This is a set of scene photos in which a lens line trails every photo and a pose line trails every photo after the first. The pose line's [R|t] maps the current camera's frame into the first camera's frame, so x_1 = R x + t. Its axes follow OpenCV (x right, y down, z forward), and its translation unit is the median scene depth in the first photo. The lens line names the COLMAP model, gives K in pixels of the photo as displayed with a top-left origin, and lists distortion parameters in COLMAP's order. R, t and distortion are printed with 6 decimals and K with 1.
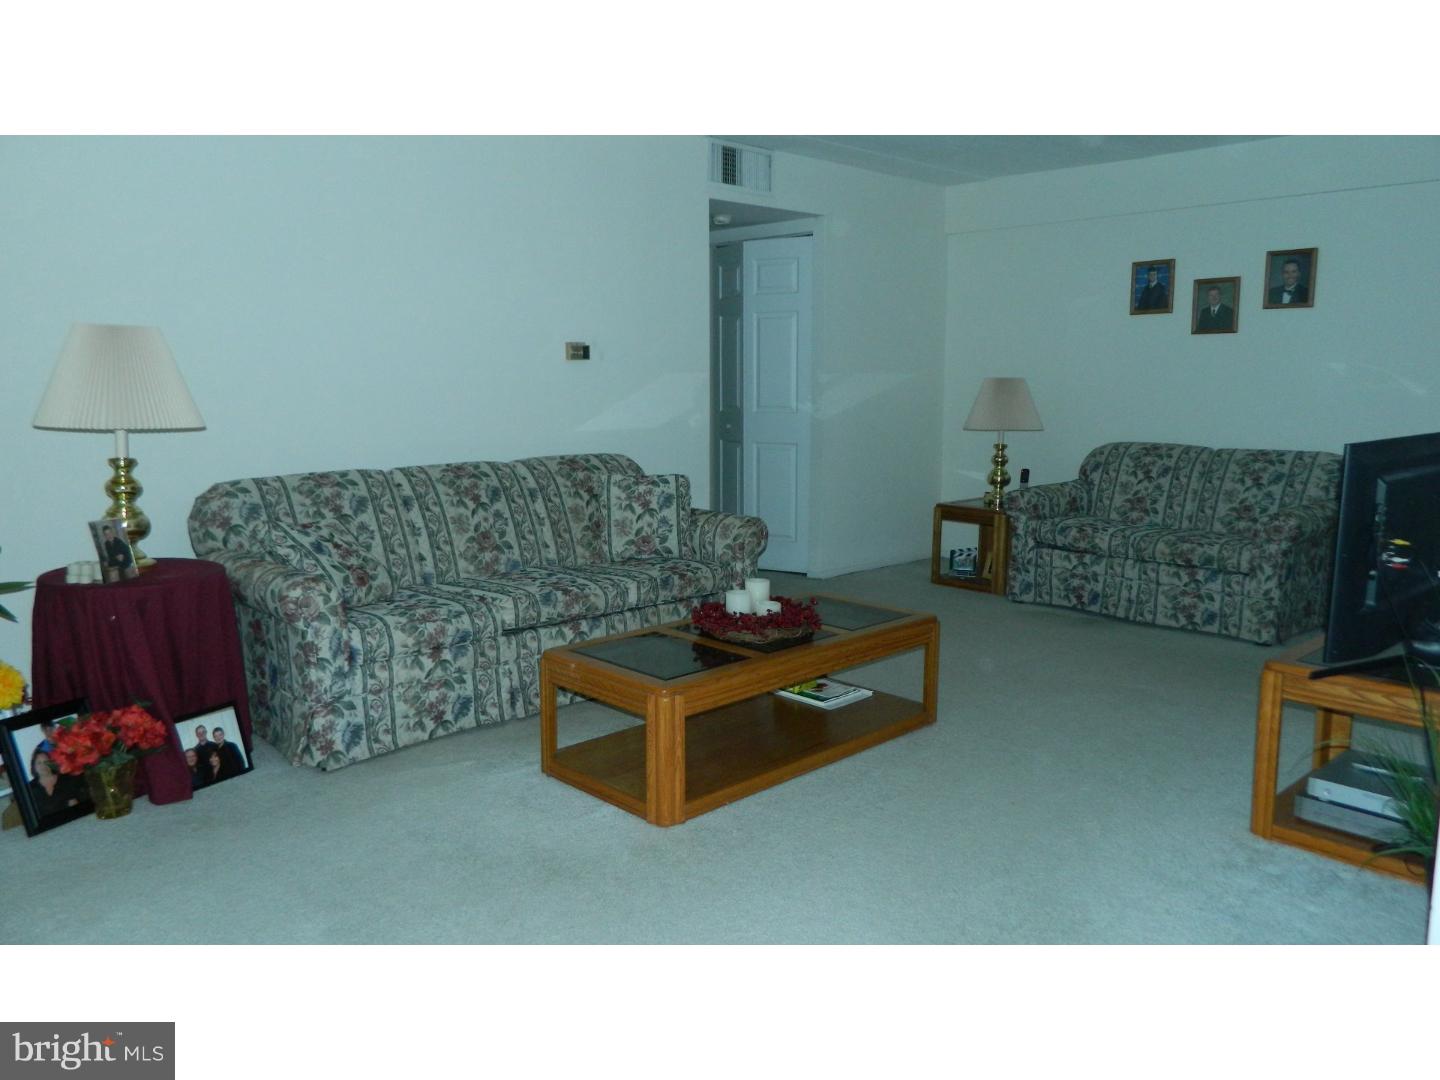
lens RADIAL K [[1066.8, 0, 717.0], [0, 1066.8, 531.7], [0, 0, 1]] dist [0.007174, -0.004221]
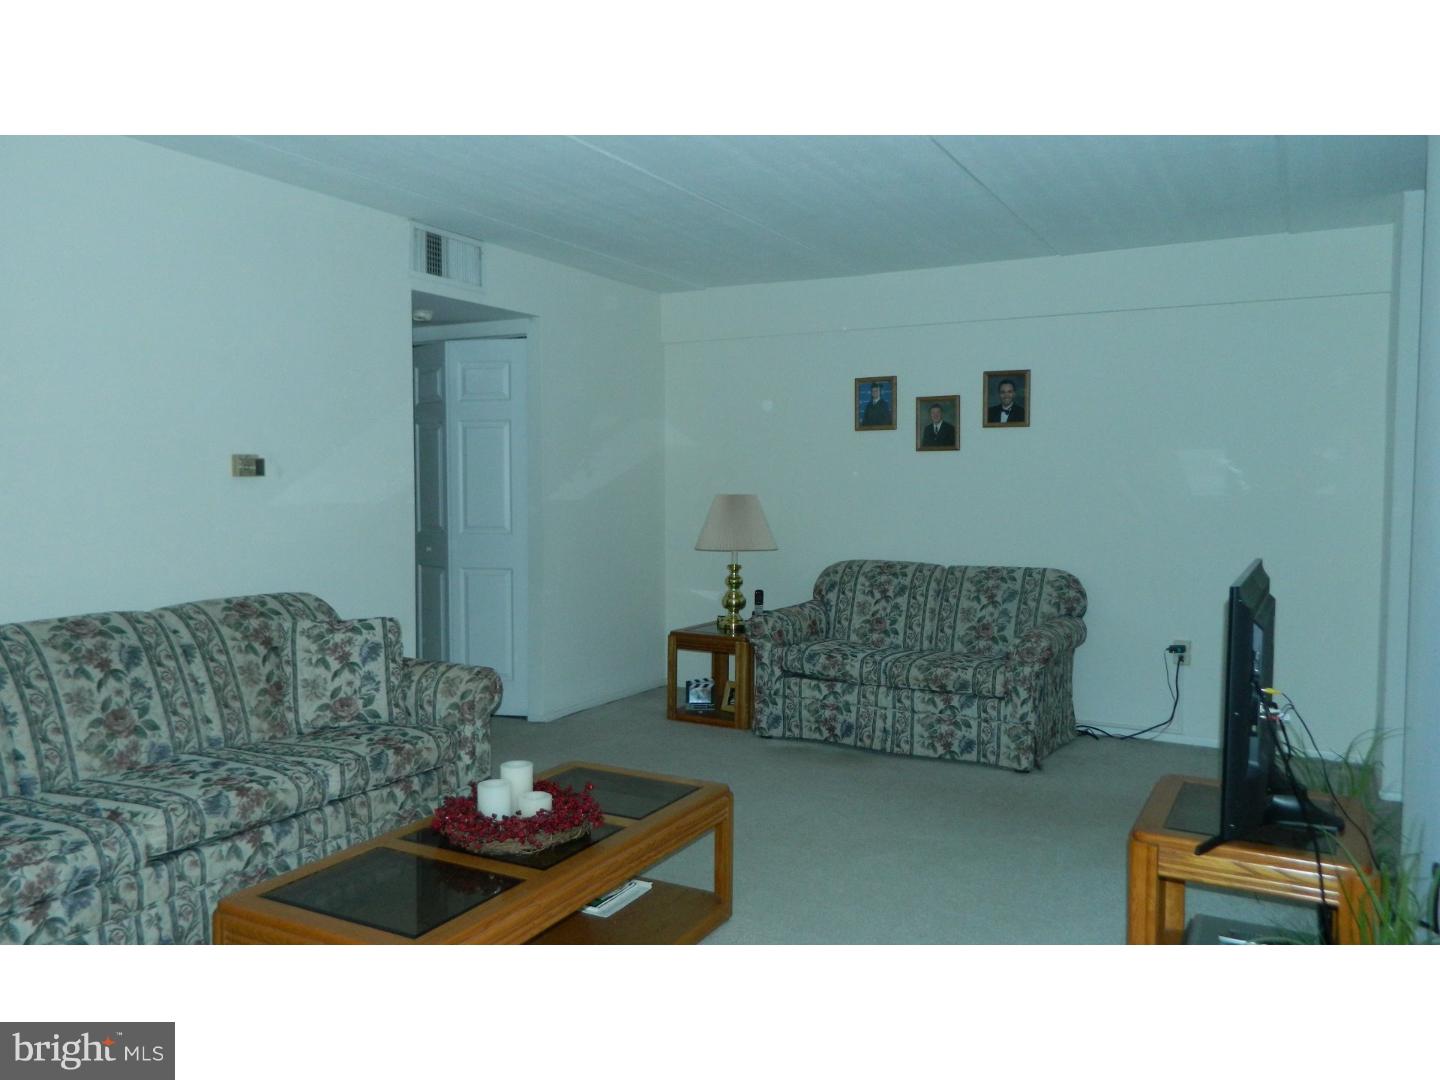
lens RADIAL K [[1066.8, 0, 717.0], [0, 1066.8, 531.7], [0, 0, 1]] dist [0.007174, -0.004221]
pose [[0.952686, -0.012899, 0.303683, -0.042508], [0.042753, 0.994853, -0.091863, -0.033815], [-0.300935, 0.100500, 0.948334, 0.152536]]
